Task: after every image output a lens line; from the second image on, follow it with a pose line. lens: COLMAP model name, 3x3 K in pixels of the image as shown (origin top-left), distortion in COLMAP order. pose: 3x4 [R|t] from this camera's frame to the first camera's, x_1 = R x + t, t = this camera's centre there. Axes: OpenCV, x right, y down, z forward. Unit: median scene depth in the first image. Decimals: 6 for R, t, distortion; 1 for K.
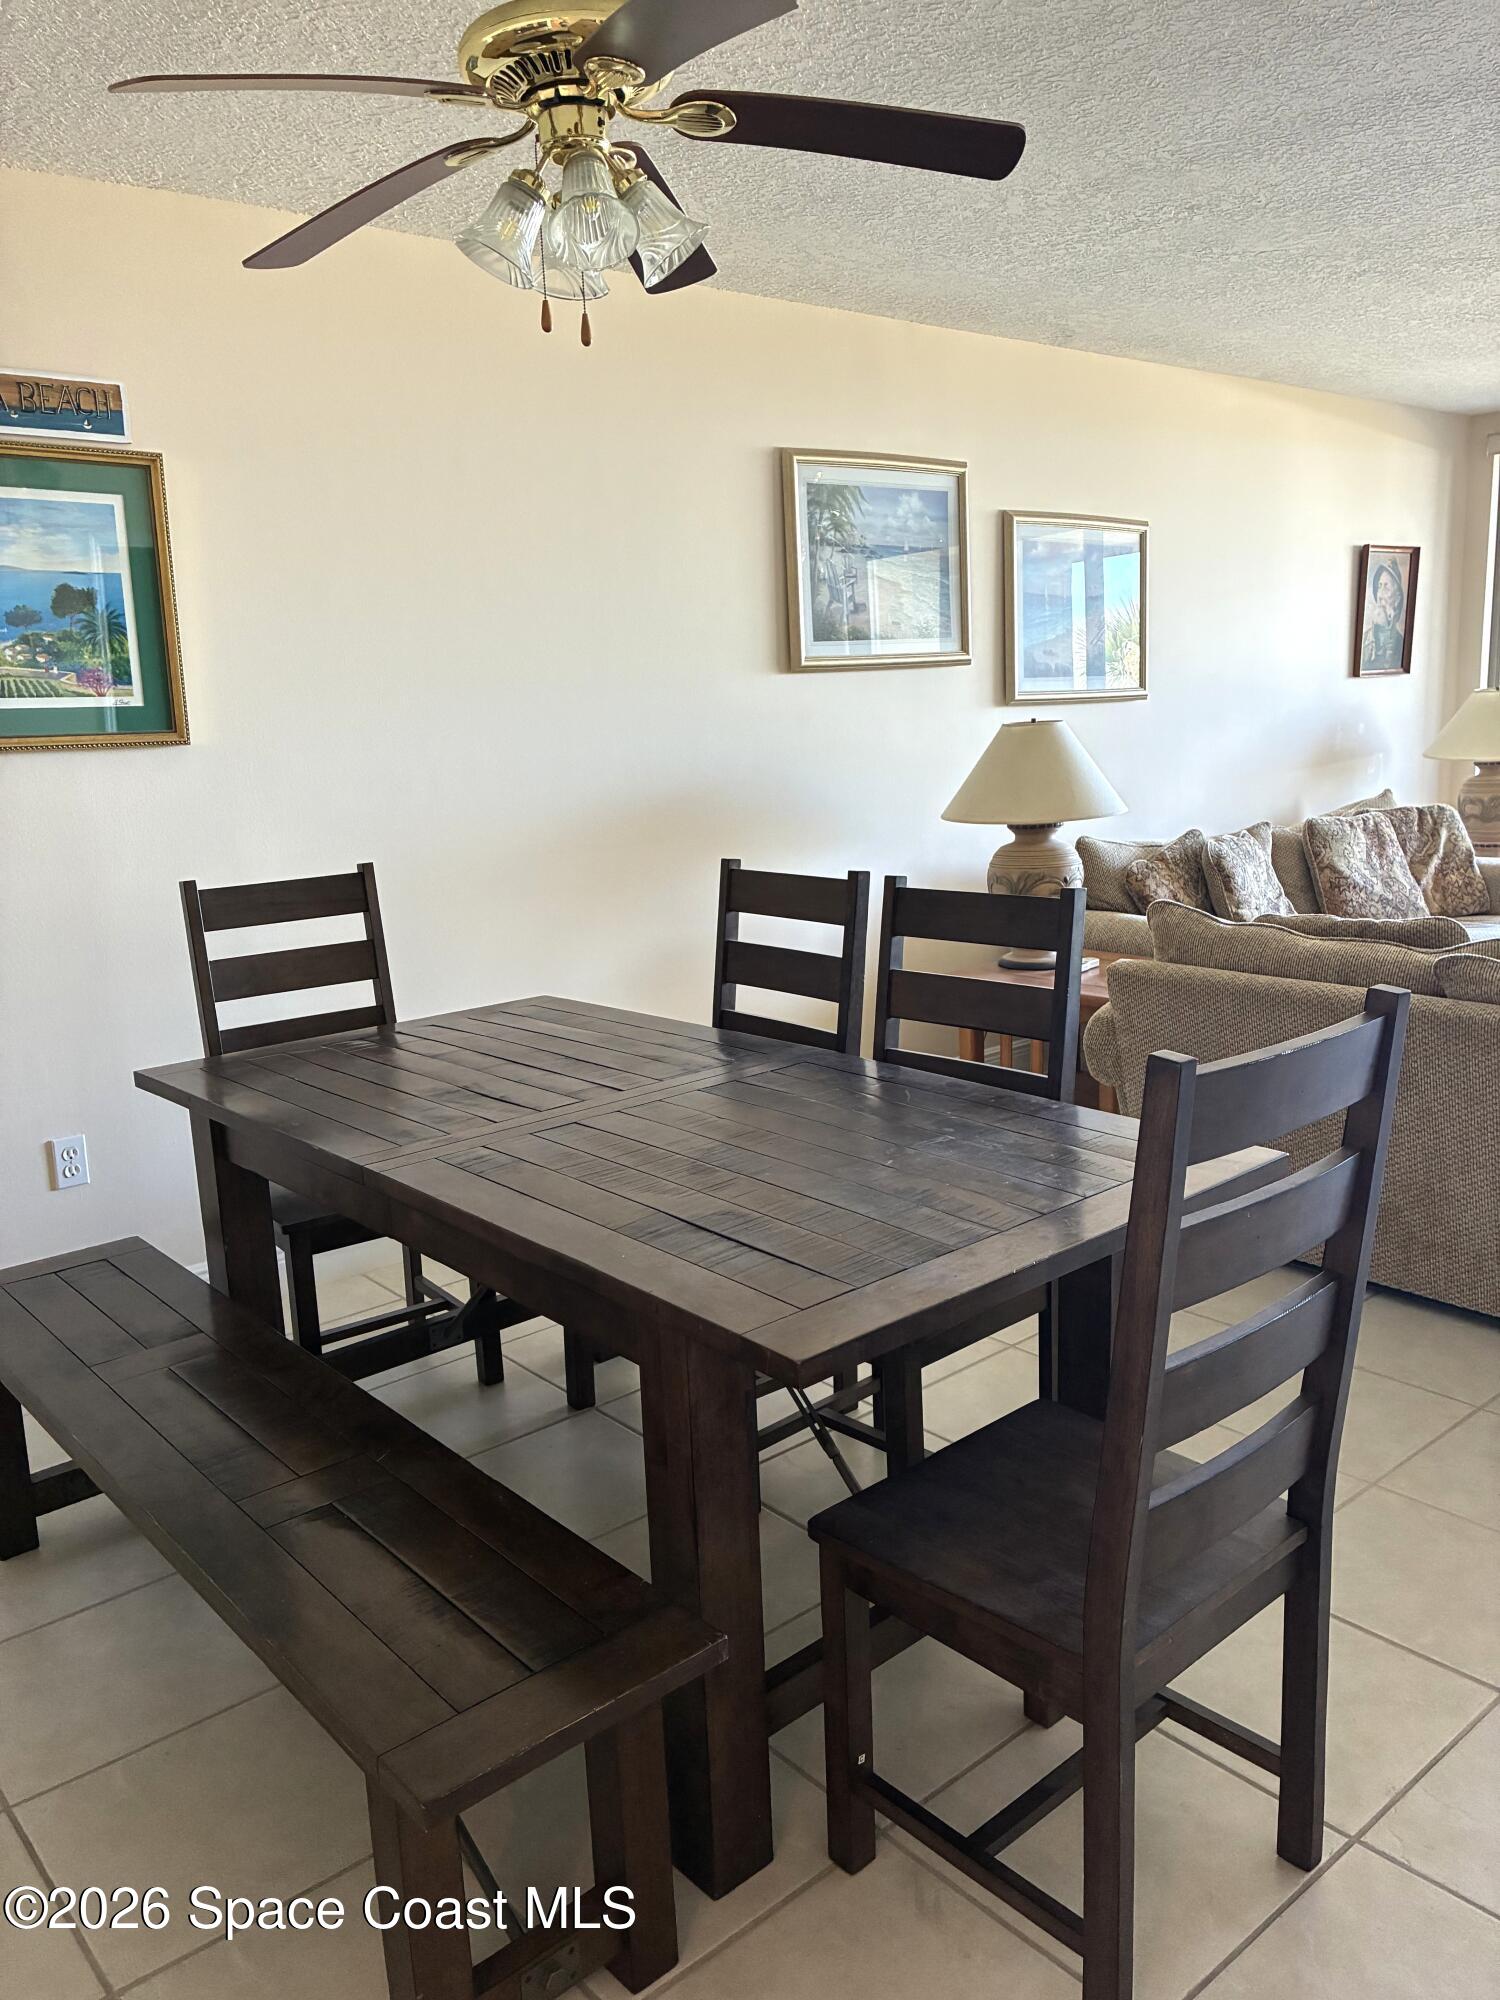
lens RADIAL K [[1530.2, 0, 751.4], [0, 1530.2, 1016.9], [0, 0, 1]] dist [0.036828, -0.028595]
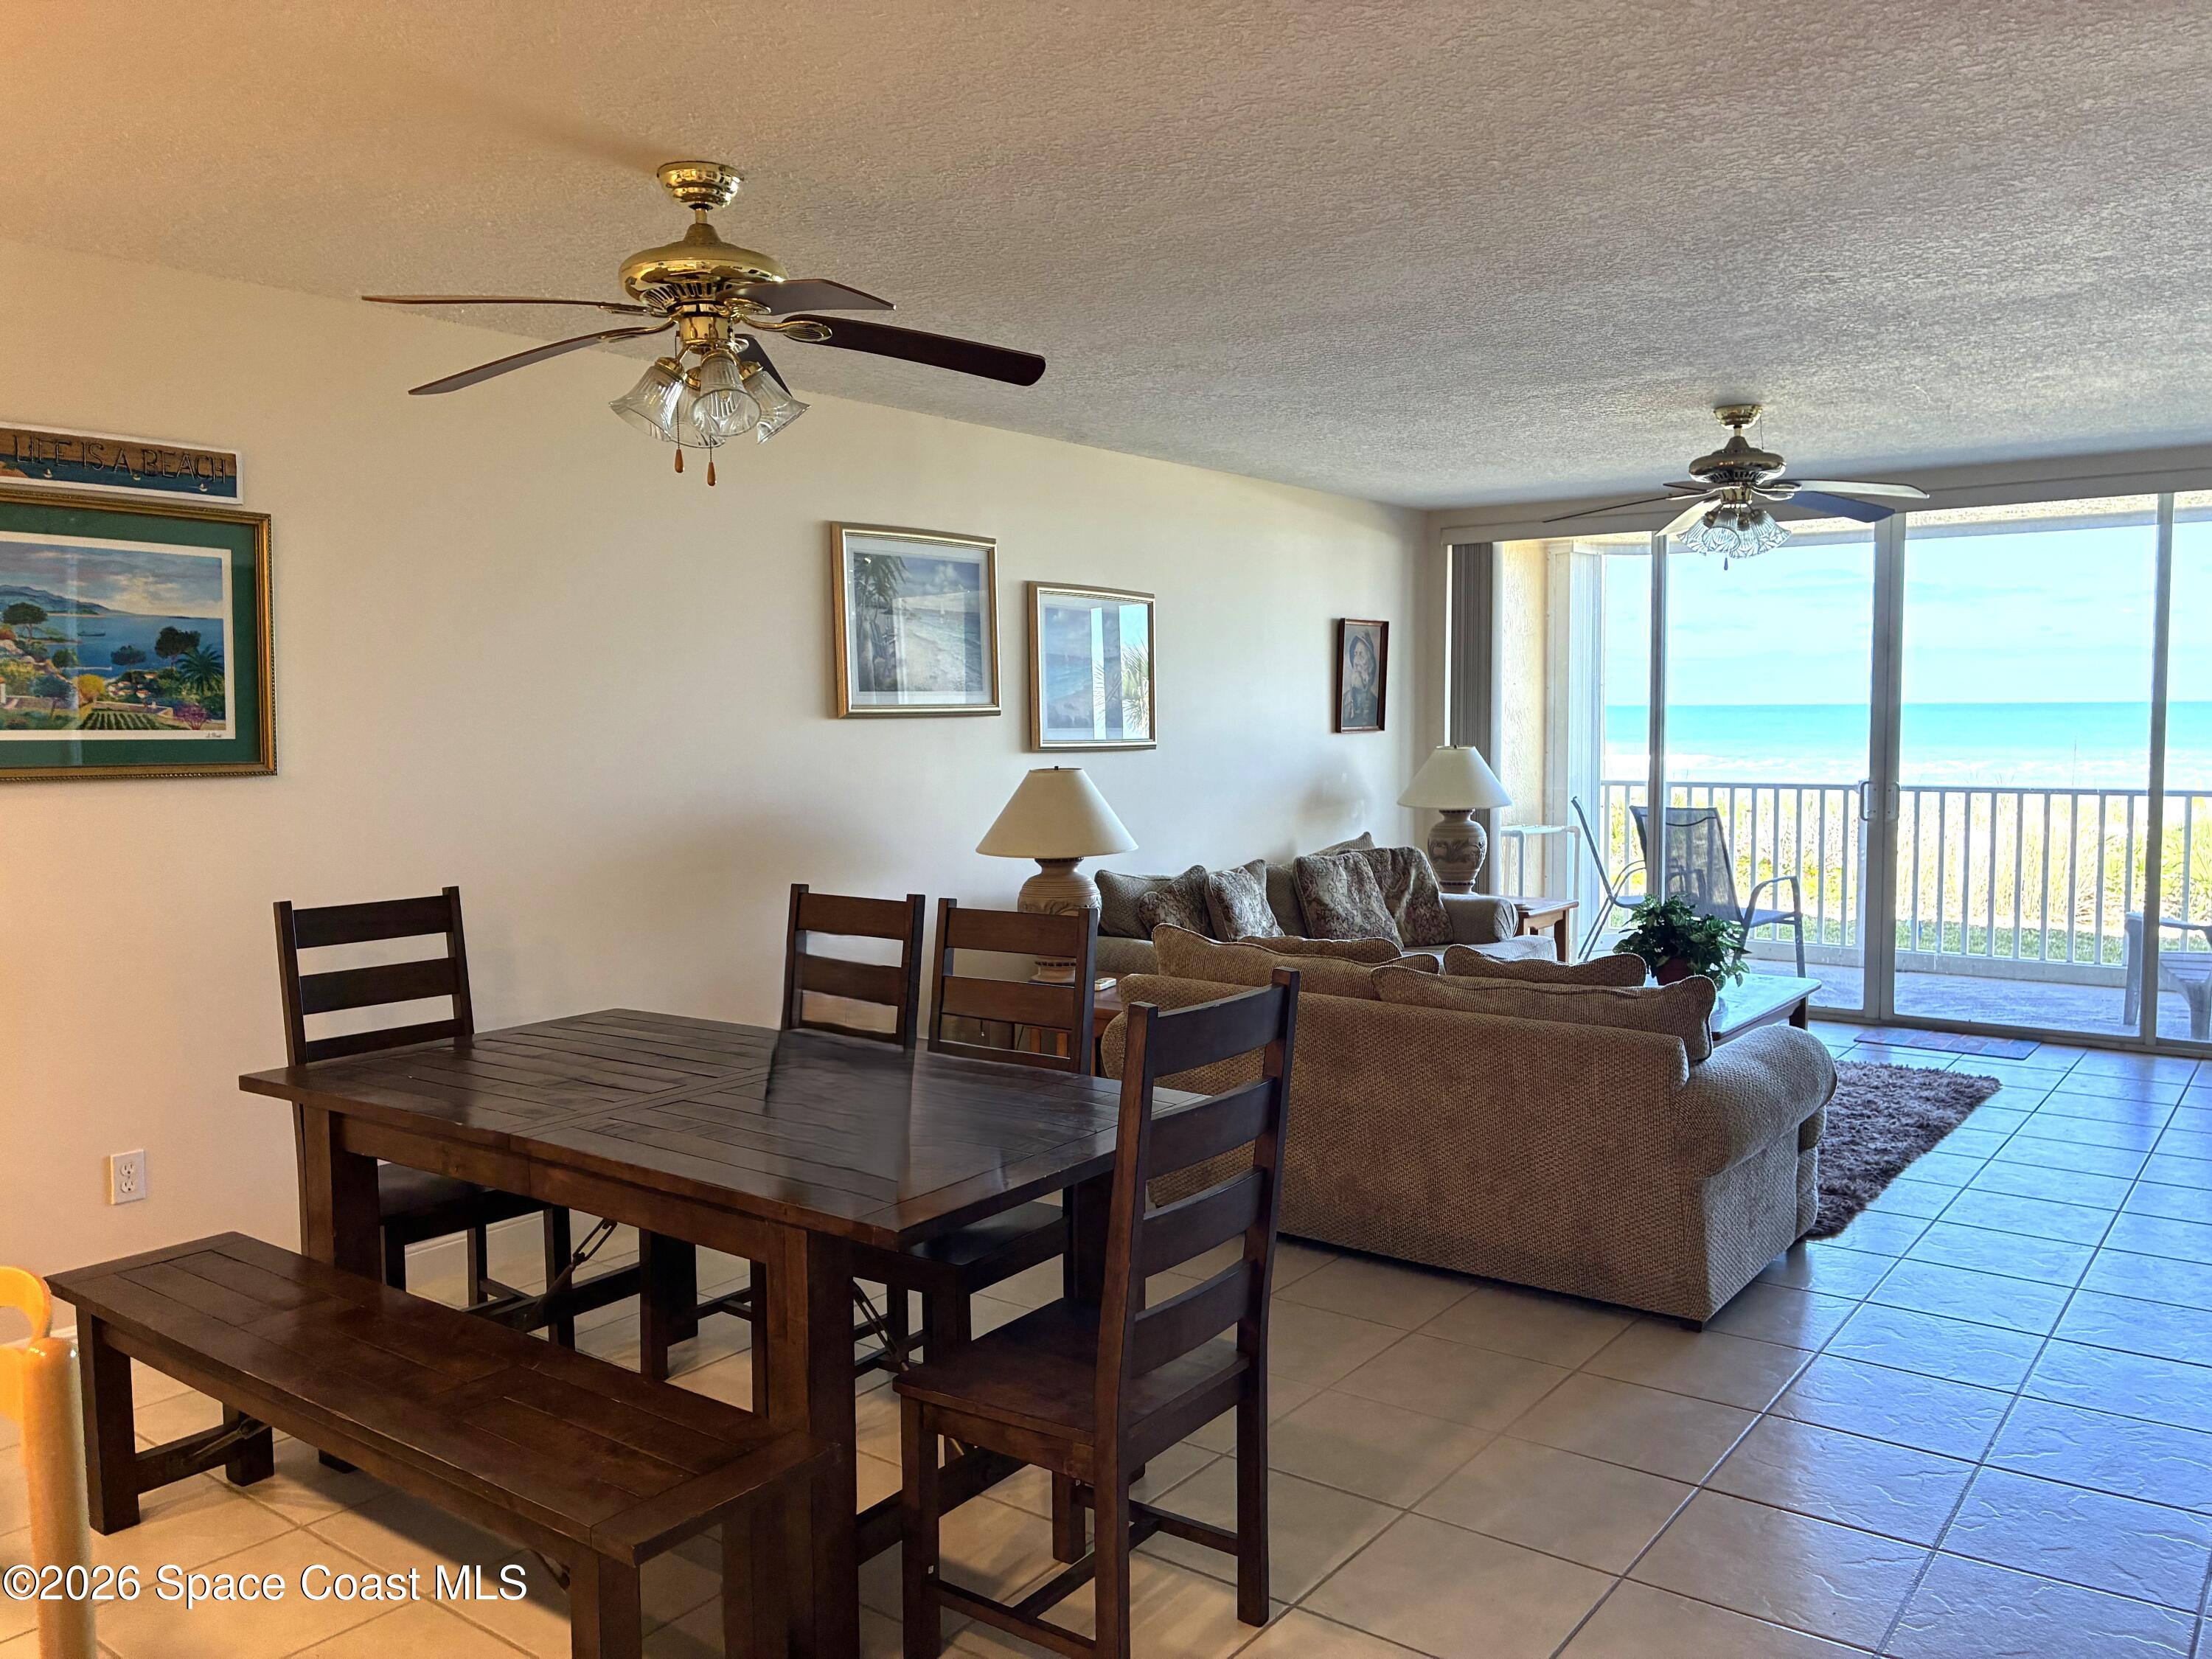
lens RADIAL K [[1692.4, 0, 1120.5], [0, 1692.4, 816.3], [0, 0, 1]] dist [0.036828, -0.028595]
pose [[0.976209, 0.018427, 0.216045, -0.053043], [0.013793, 0.989087, -0.146687, 0.035651], [-0.216390, 0.146177, 0.965302, -0.286342]]
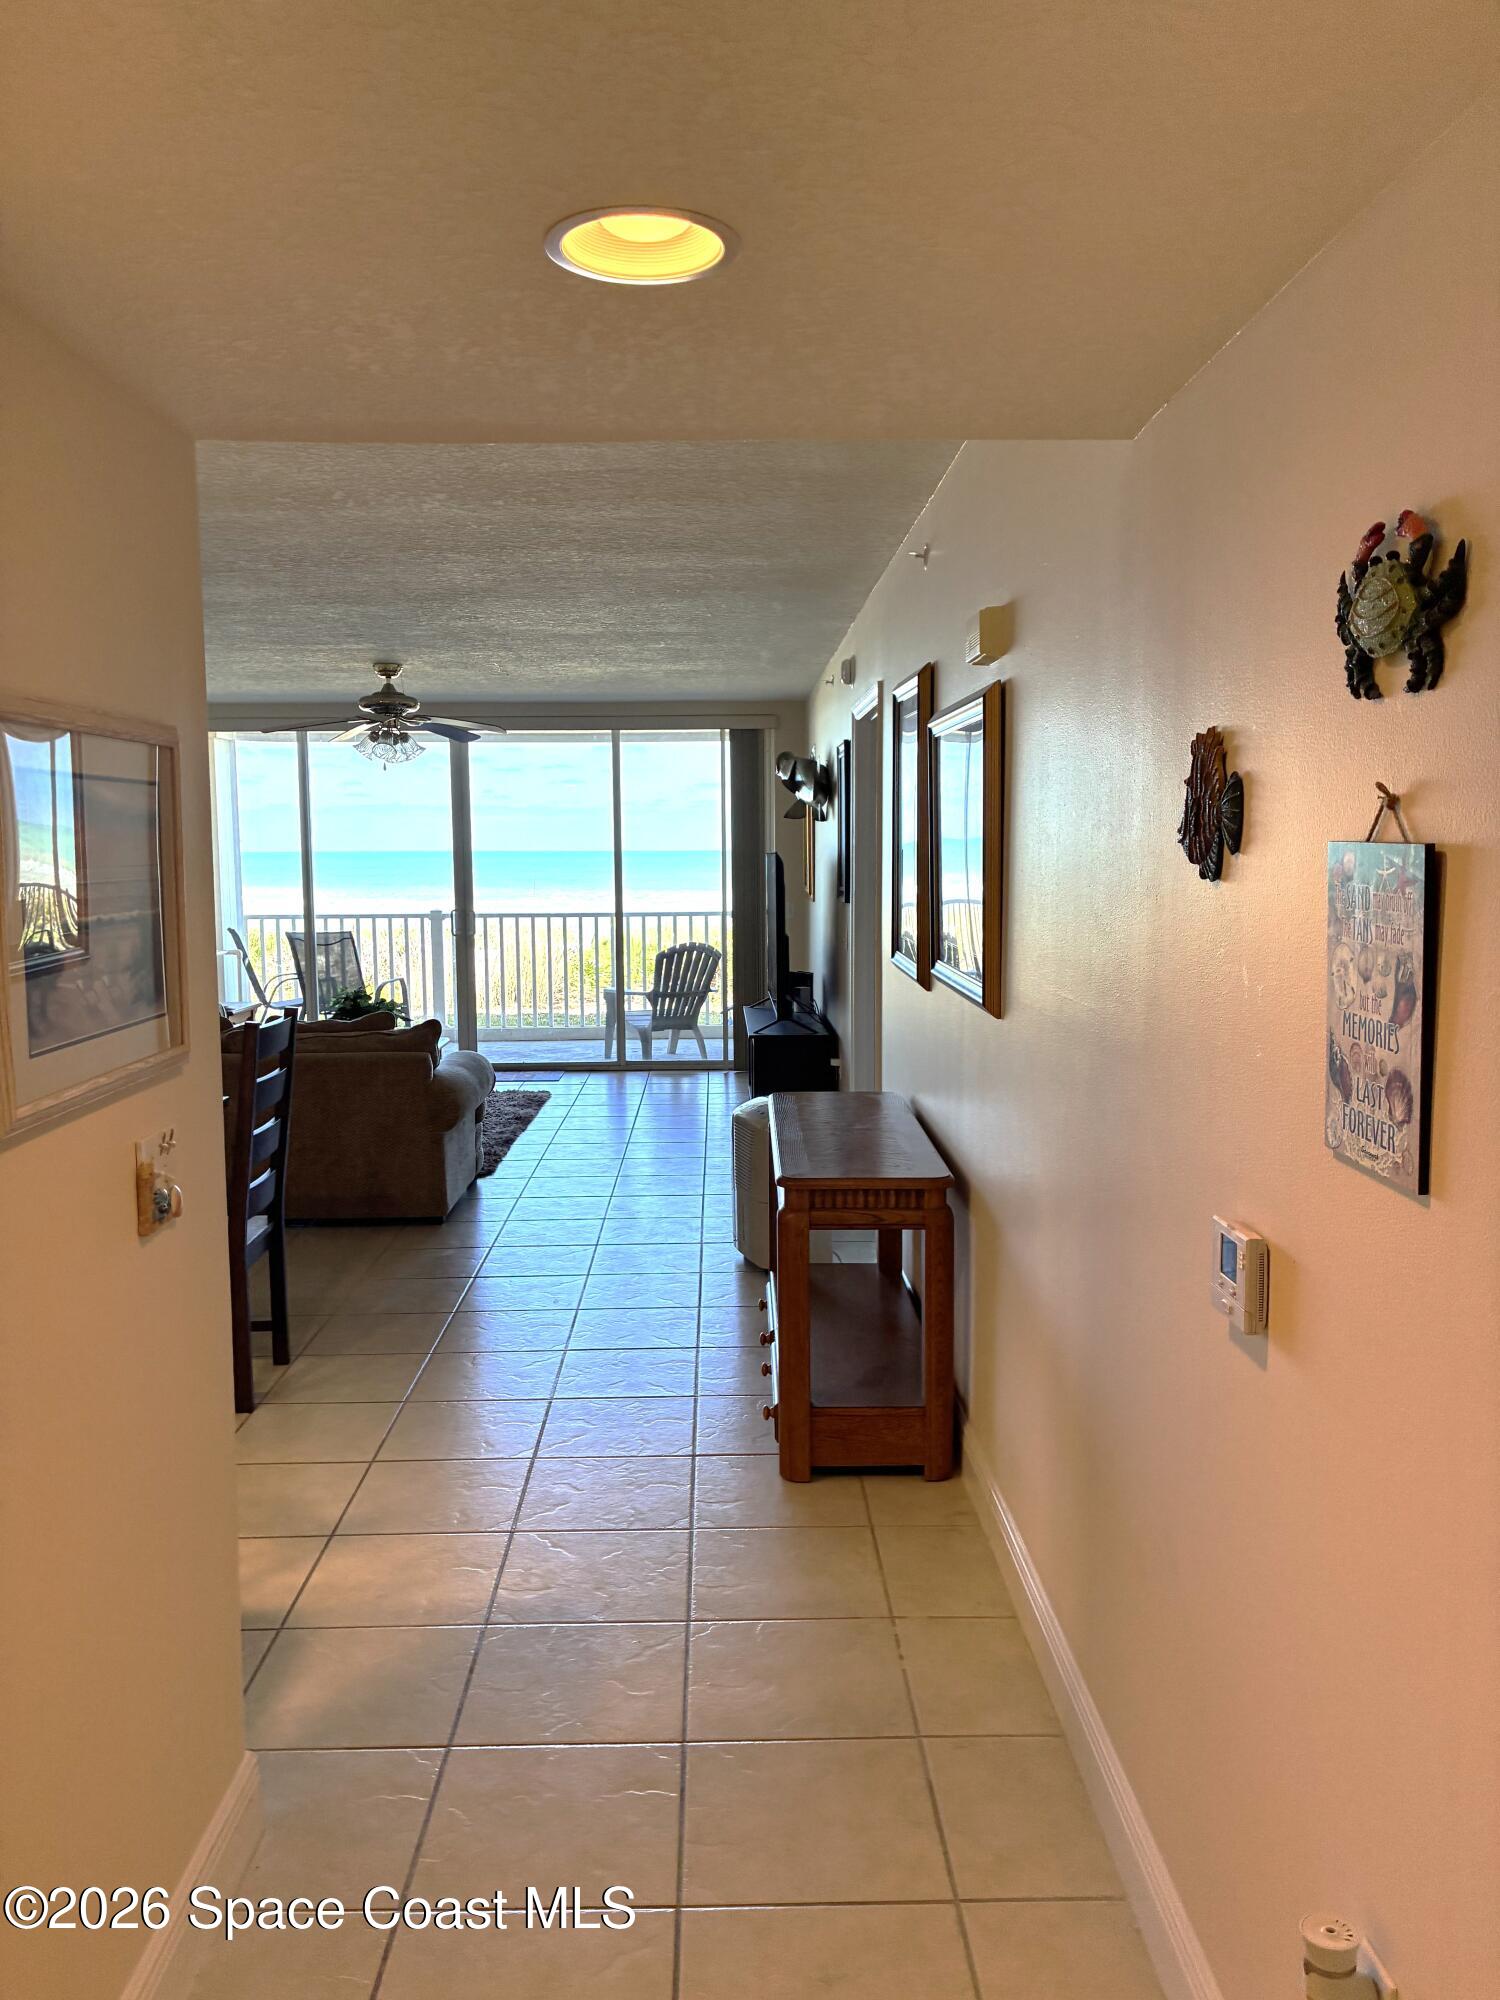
lens RADIAL K [[1530.2, 0, 743.0], [0, 1530.2, 984.2], [0, 0, 1]] dist [0.036828, -0.028595]
pose [[0.640743, -0.027901, 0.767249, -0.583061], [0.133026, 0.988259, -0.075154, 0.123579], [-0.756144, 0.150218, 0.636931, -0.684224]]
